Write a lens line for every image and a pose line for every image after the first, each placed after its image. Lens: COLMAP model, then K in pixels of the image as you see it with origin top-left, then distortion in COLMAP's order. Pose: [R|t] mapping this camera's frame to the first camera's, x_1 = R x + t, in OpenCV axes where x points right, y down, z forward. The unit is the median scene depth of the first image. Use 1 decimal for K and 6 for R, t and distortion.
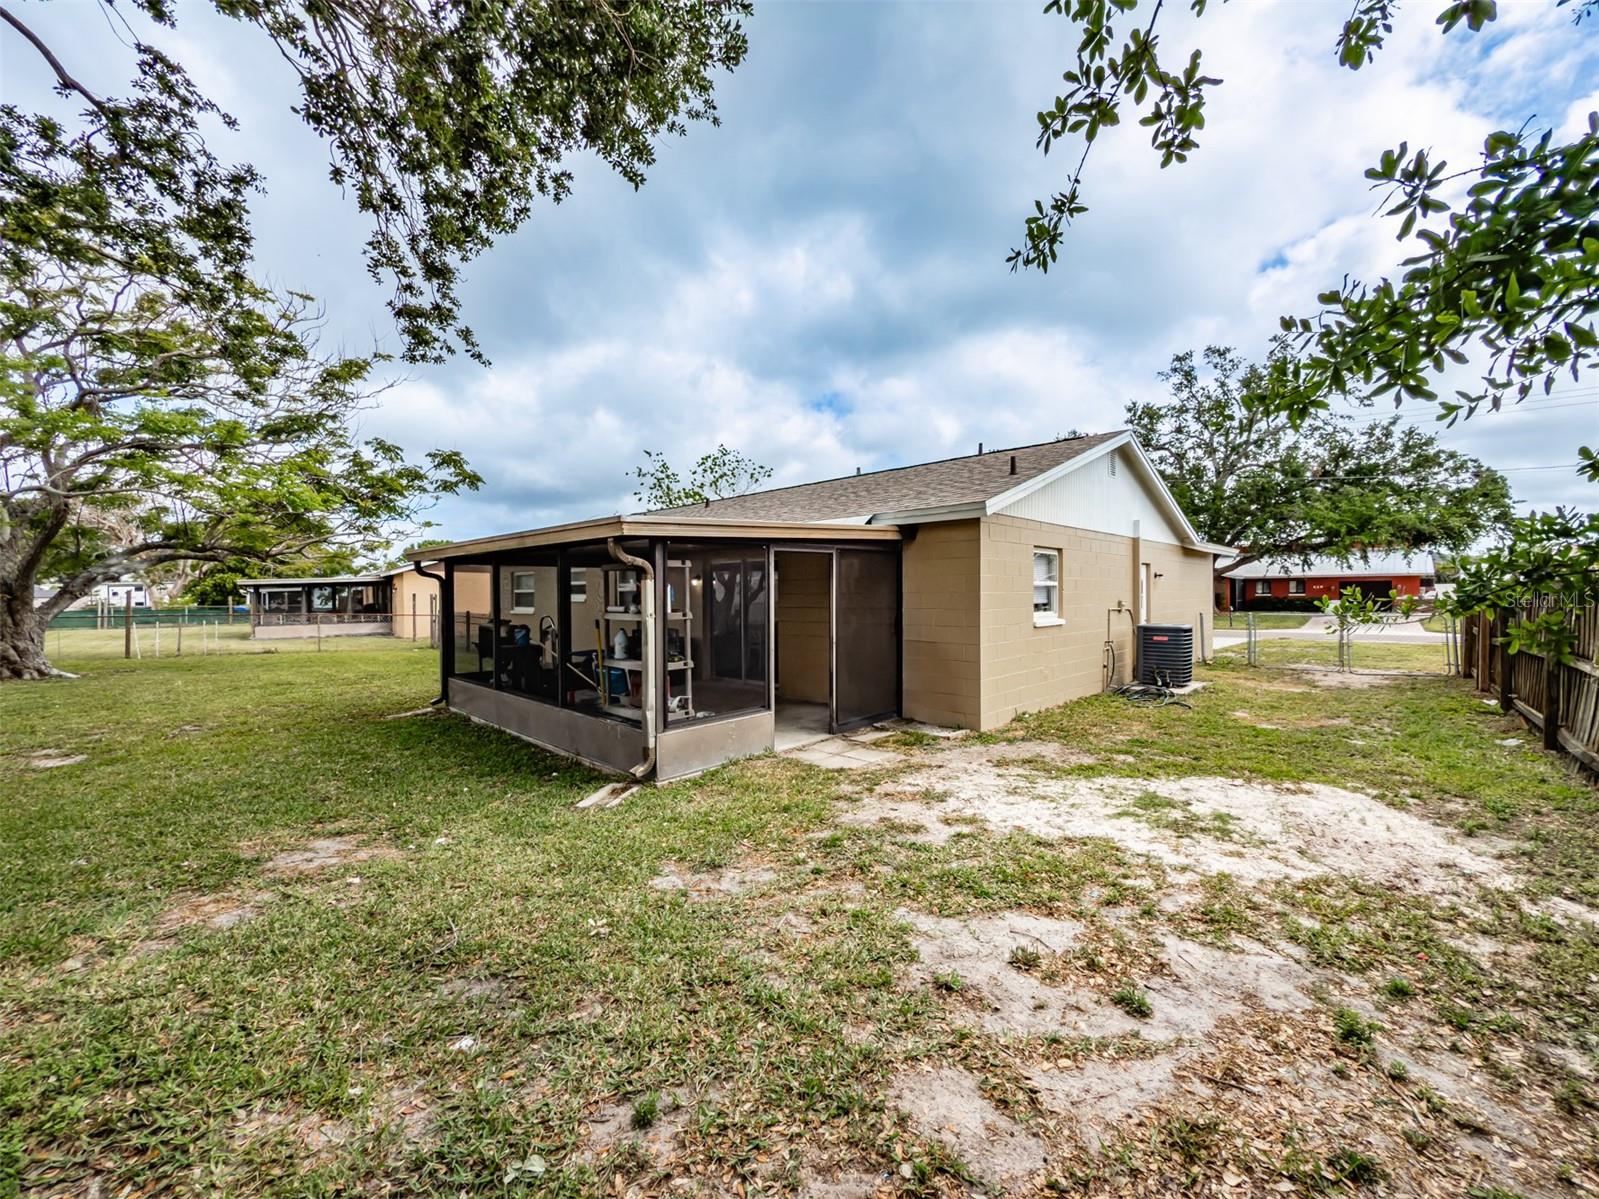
lens RADIAL K [[636.2, 0, 799.5], [0, 636.2, 599.5], [0, 0, 1]] dist [0.000260, 0.000064]
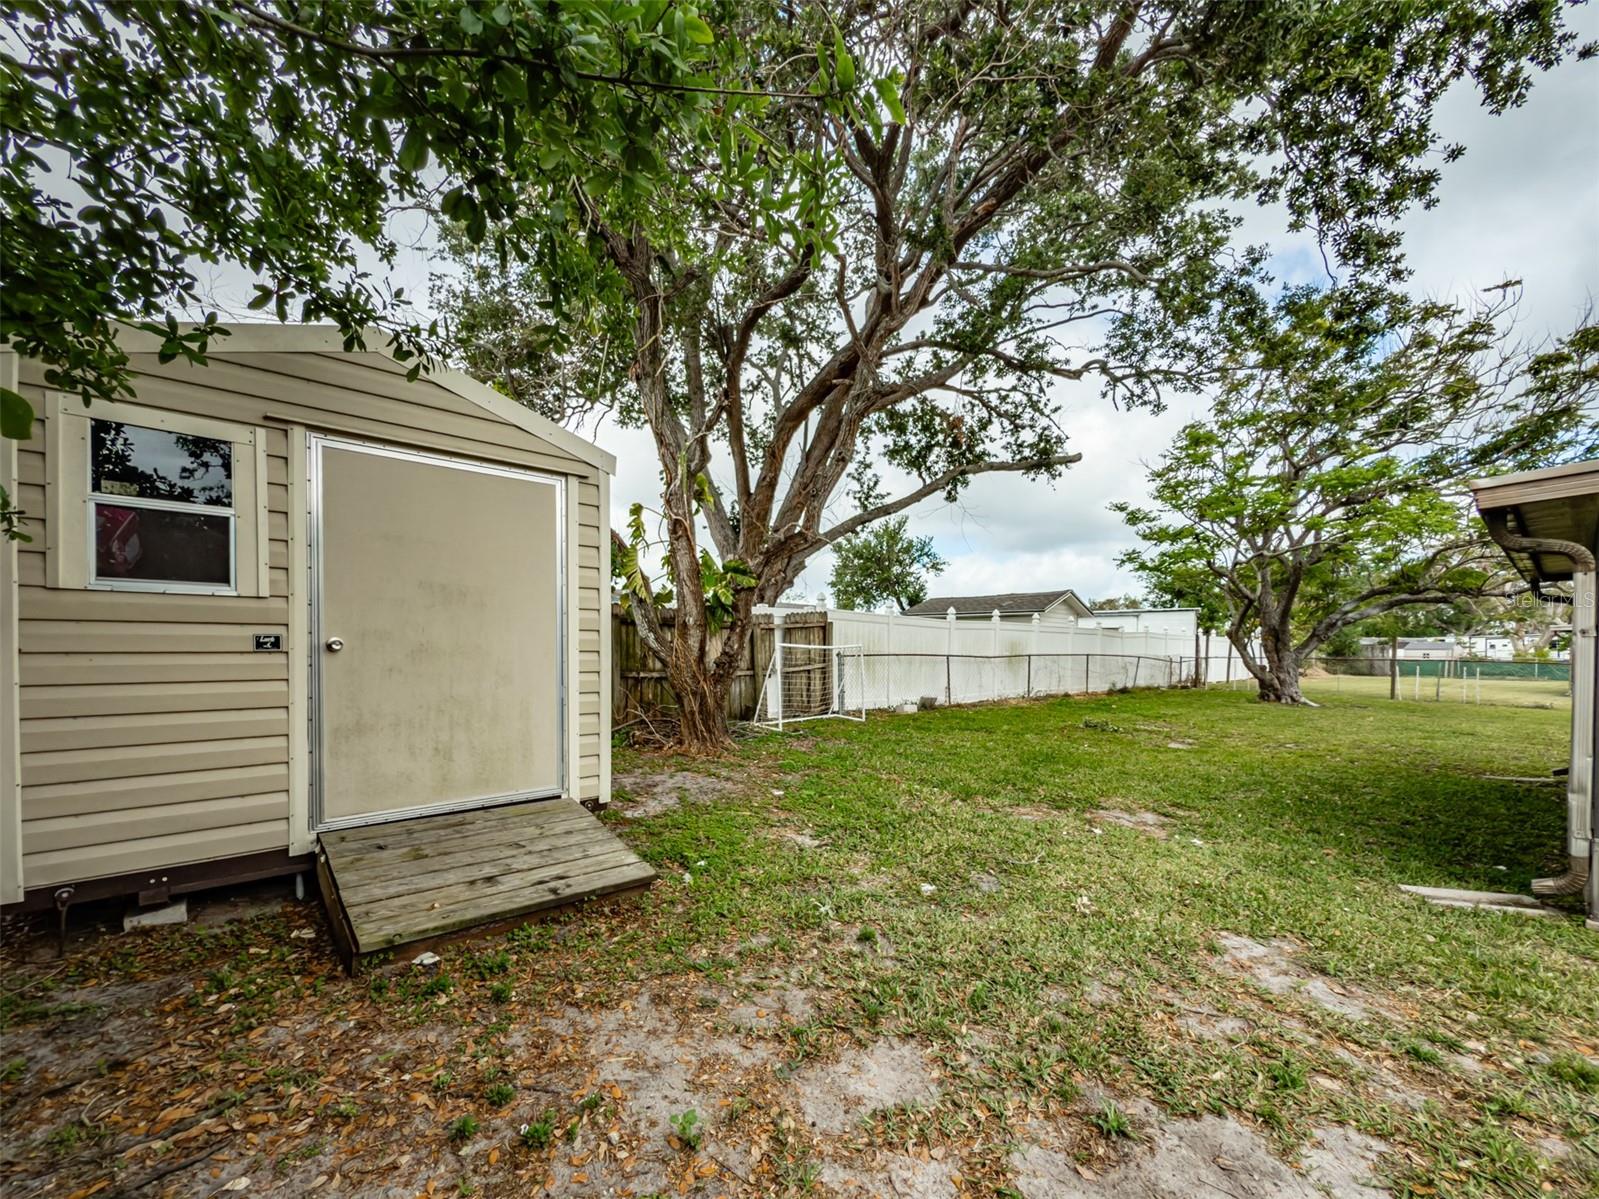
lens RADIAL K [[642.3, 0, 800.5], [0, 642.3, 653.2], [0, 0, 1]] dist [-0.001073, -0.000153]
pose [[-0.081662, 0.014093, -0.996560, 0.555184], [-0.013454, 0.999793, 0.015241, 0.058167], [0.996569, 0.014653, -0.081456, 0.428627]]
